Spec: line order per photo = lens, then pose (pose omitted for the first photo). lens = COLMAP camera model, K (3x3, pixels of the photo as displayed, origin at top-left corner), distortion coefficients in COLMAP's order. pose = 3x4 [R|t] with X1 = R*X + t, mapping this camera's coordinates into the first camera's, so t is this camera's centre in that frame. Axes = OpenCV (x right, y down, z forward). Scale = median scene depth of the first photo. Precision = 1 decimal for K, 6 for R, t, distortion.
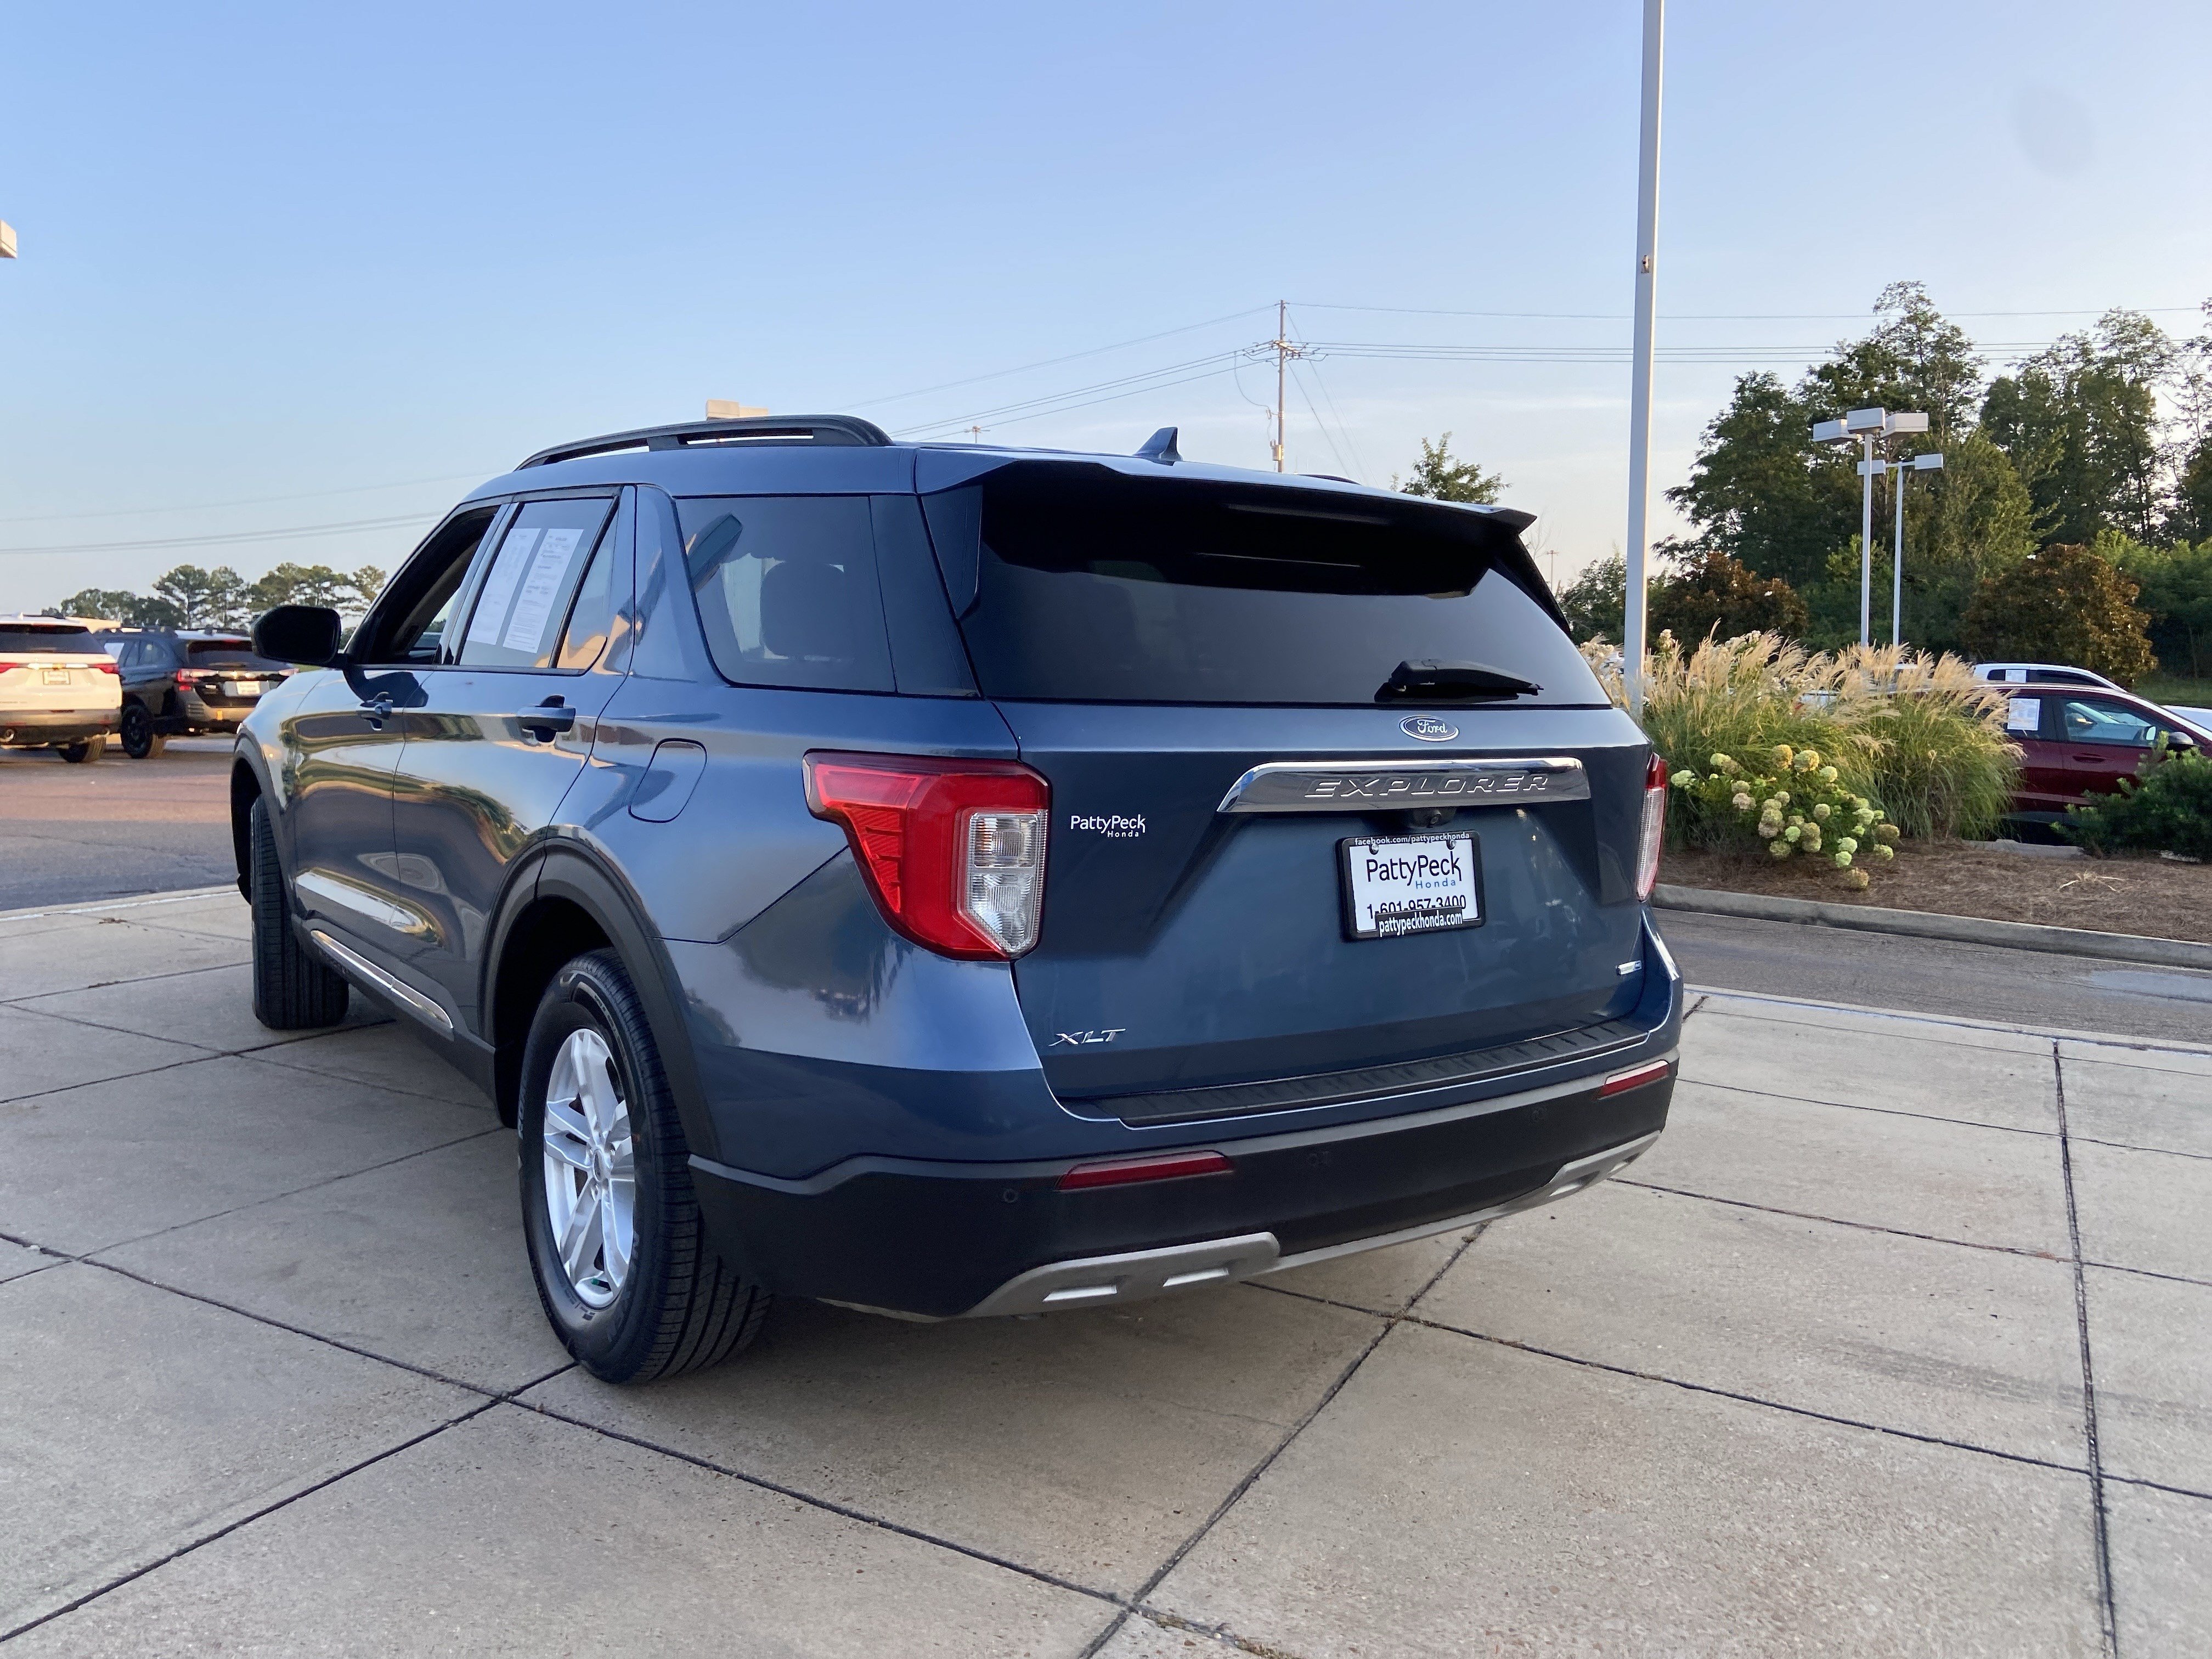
lens RADIAL K [[1654.0, 0, 1075.8], [0, 1654.0, 815.2], [0, 0, 1]] dist [0.118306, -0.141799]
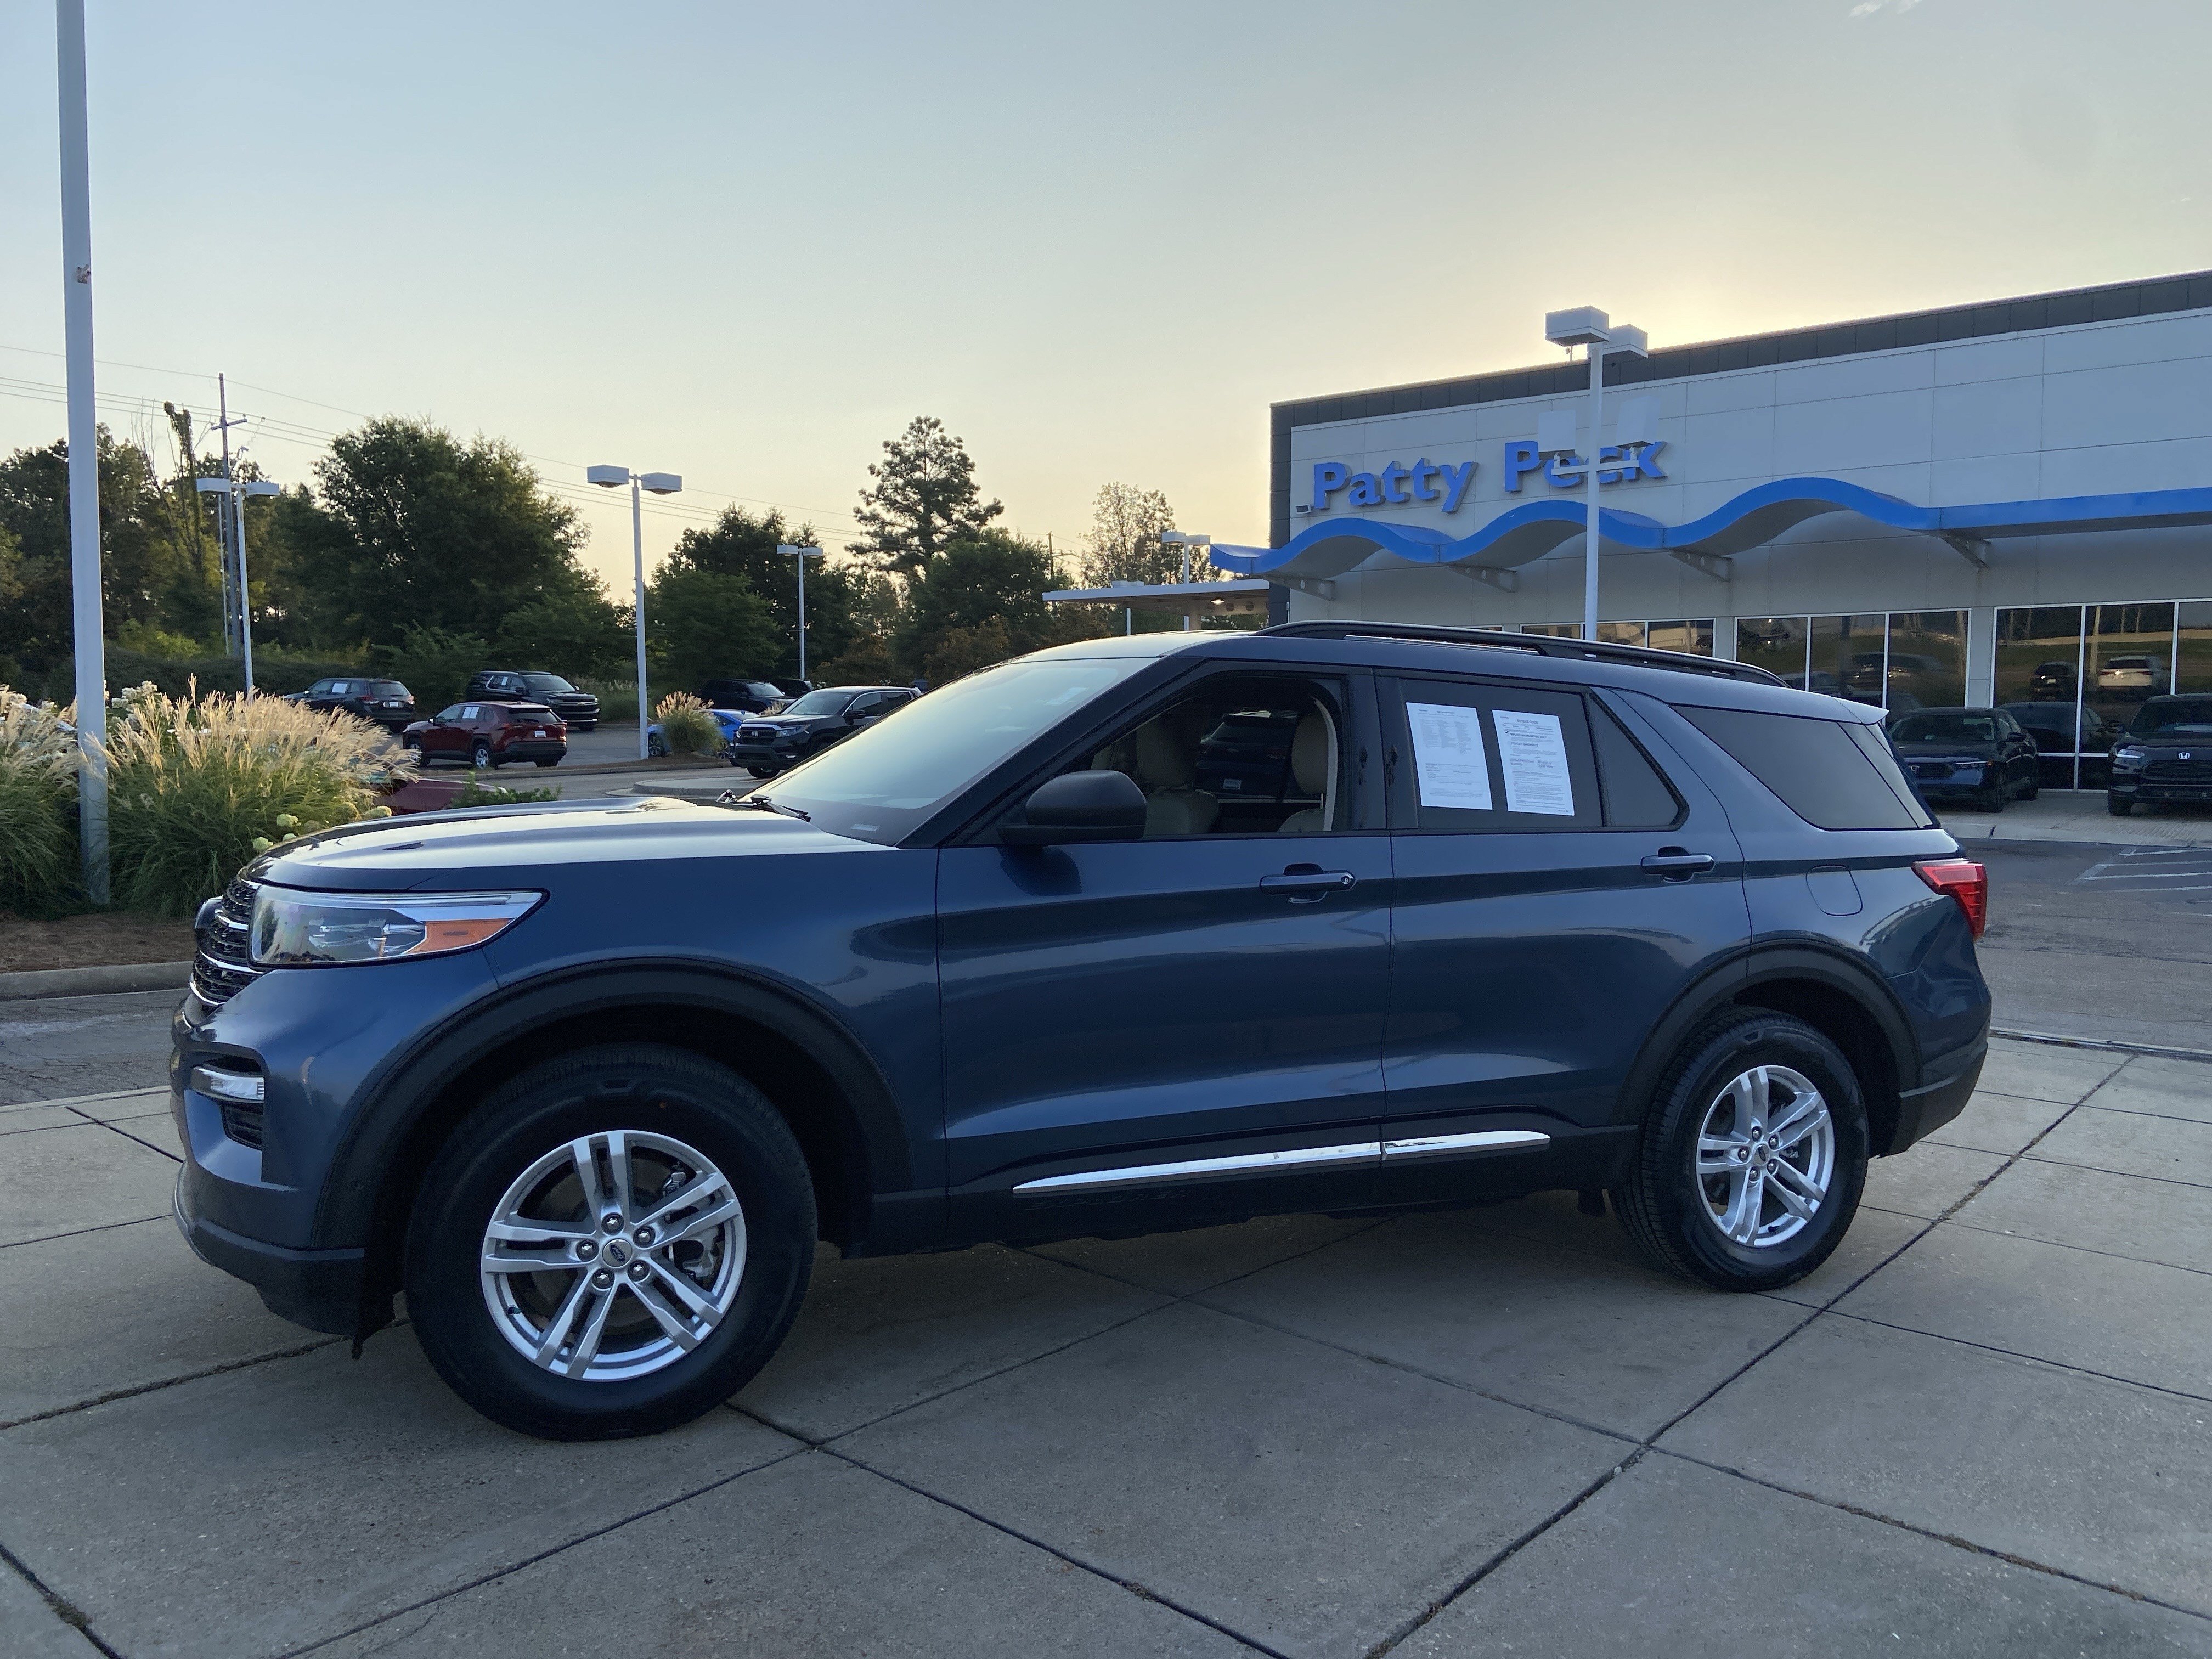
lens RADIAL K [[1654.0, 0, 1117.7], [0, 1654.0, 812.3], [0, 0, 1]] dist [0.118306, -0.141799]
pose [[0.190798, -0.067054, 0.979336, -1.887051], [0.068914, 0.996118, 0.054777, -0.223947], [-0.979207, 0.057038, 0.194678, 1.277525]]
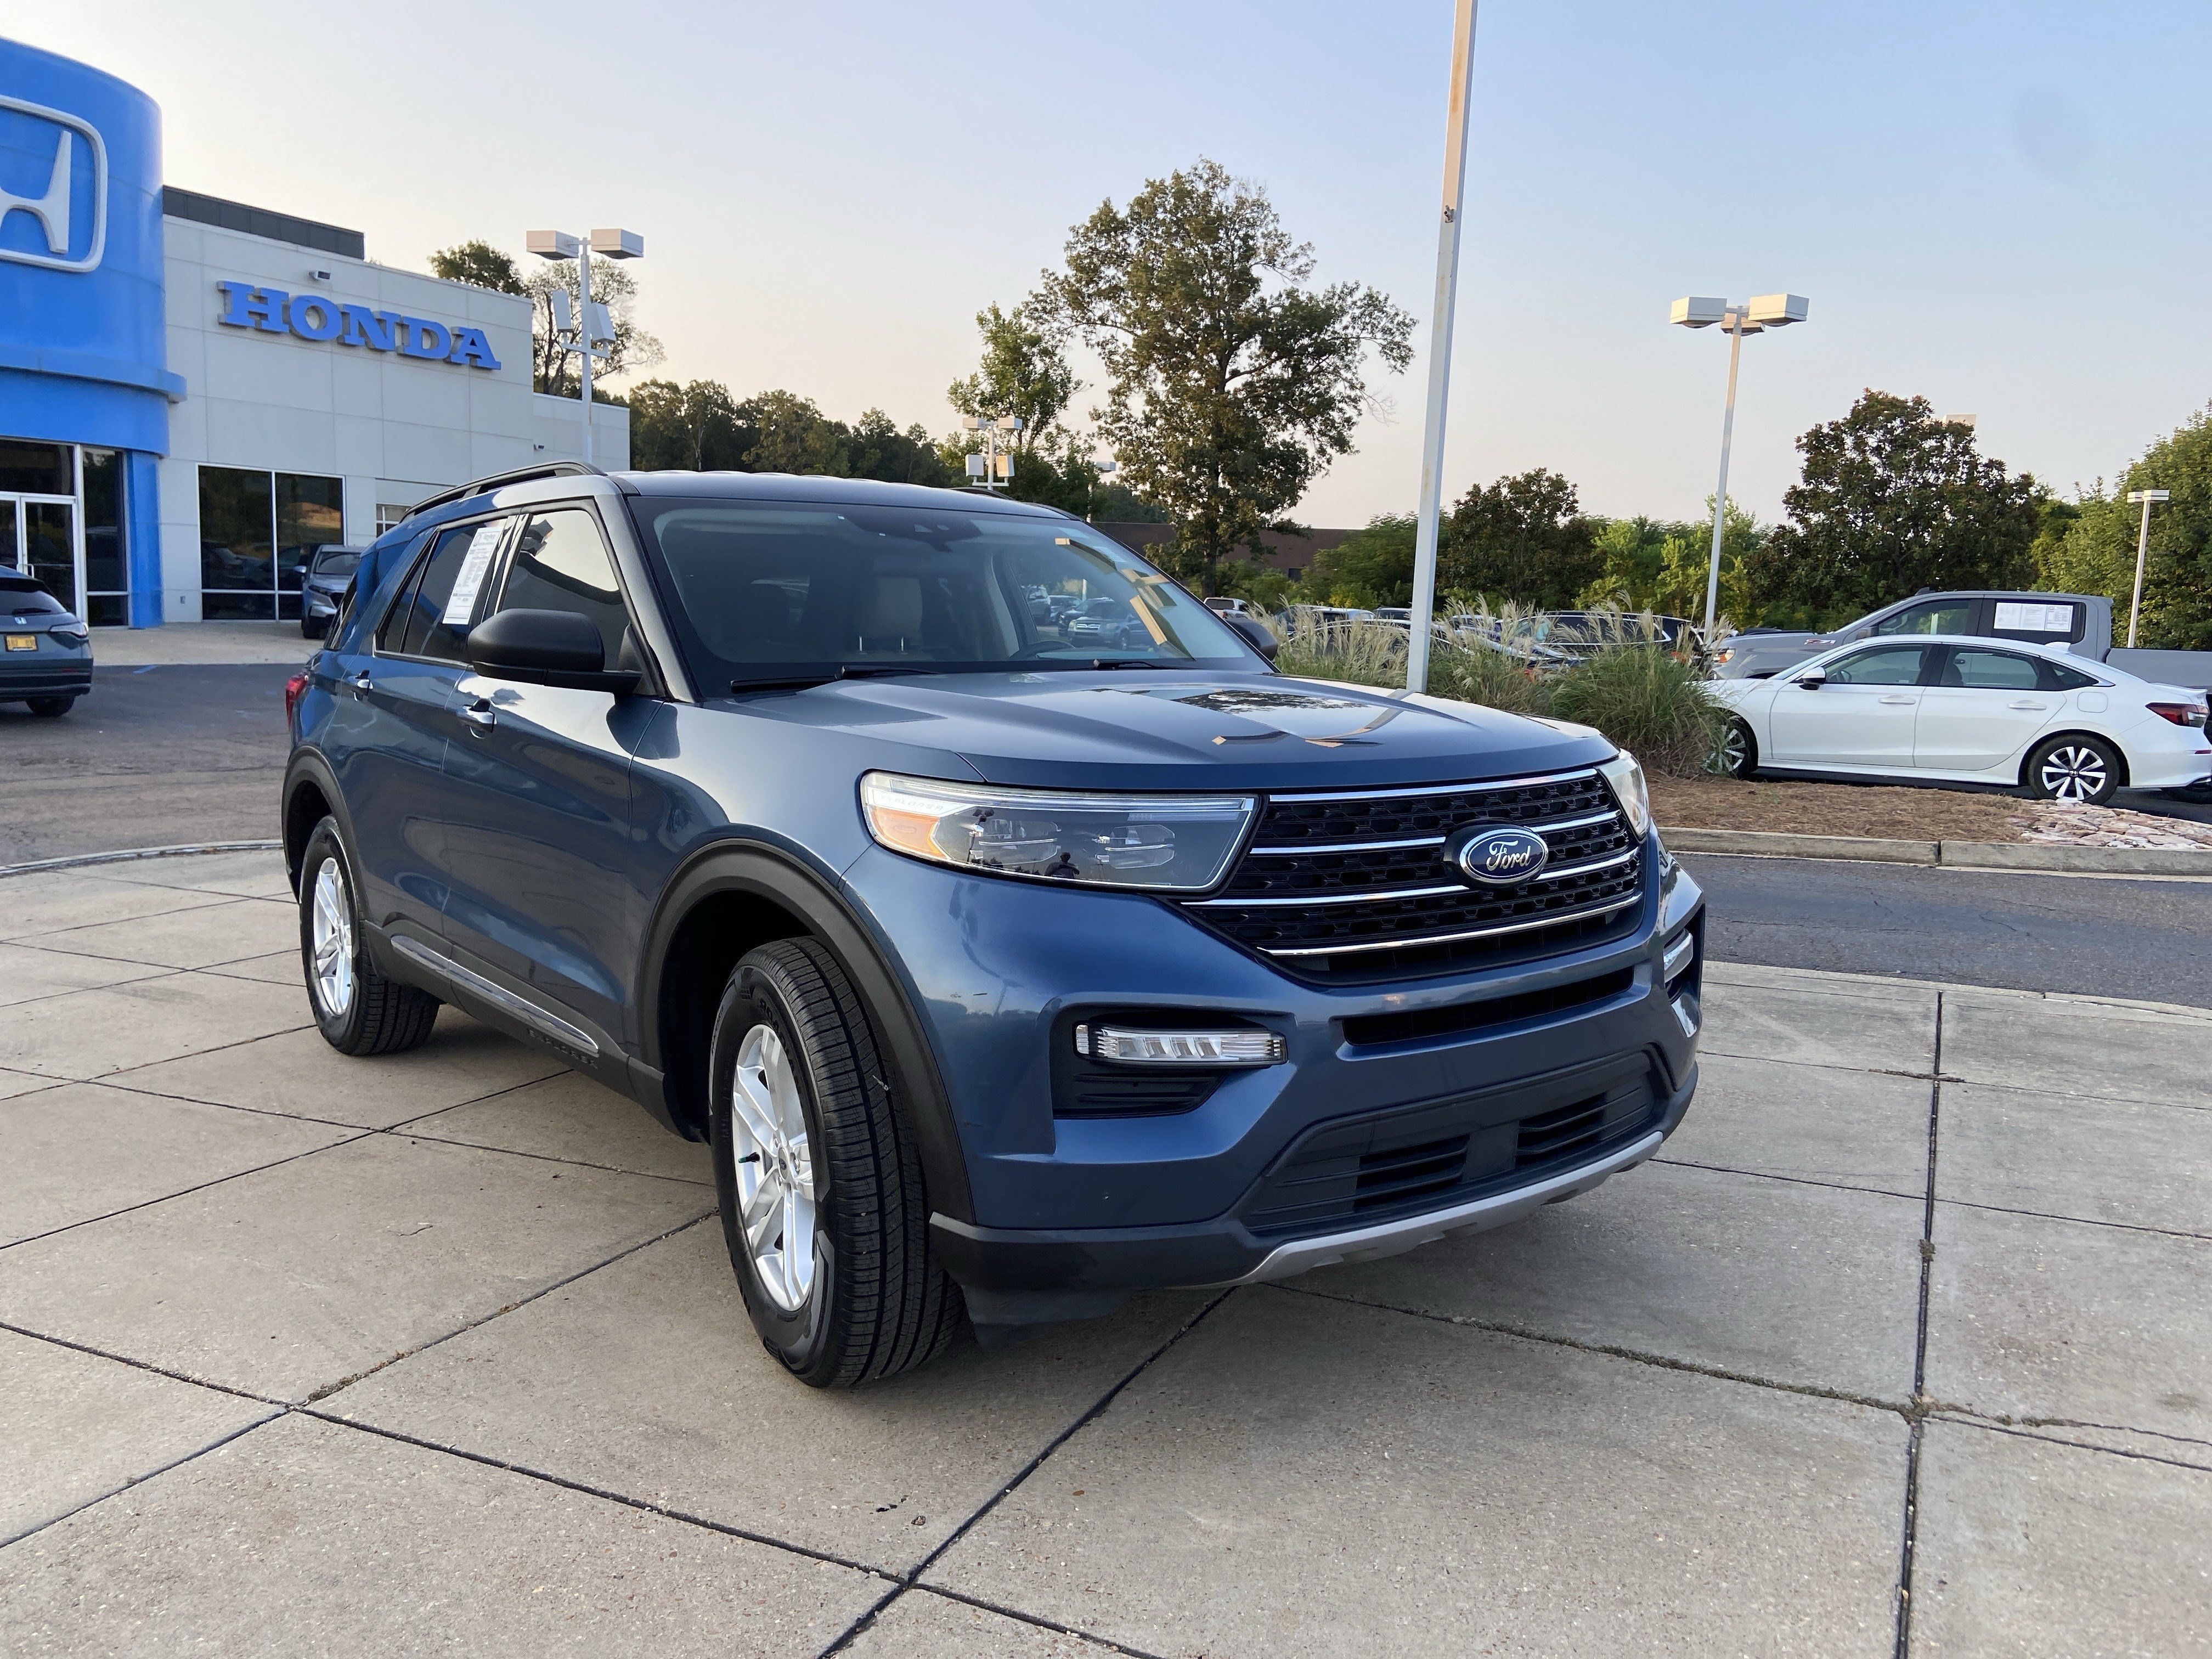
lens RADIAL K [[1654.0, 0, 1109.1], [0, 1654.0, 830.4], [0, 0, 1]] dist [0.118306, -0.141799]
pose [[-0.998774, -0.030985, -0.038595, -0.513887], [-0.038592, 0.975777, 0.215338, -0.327532], [0.030988, 0.216564, -0.975777, 3.111121]]
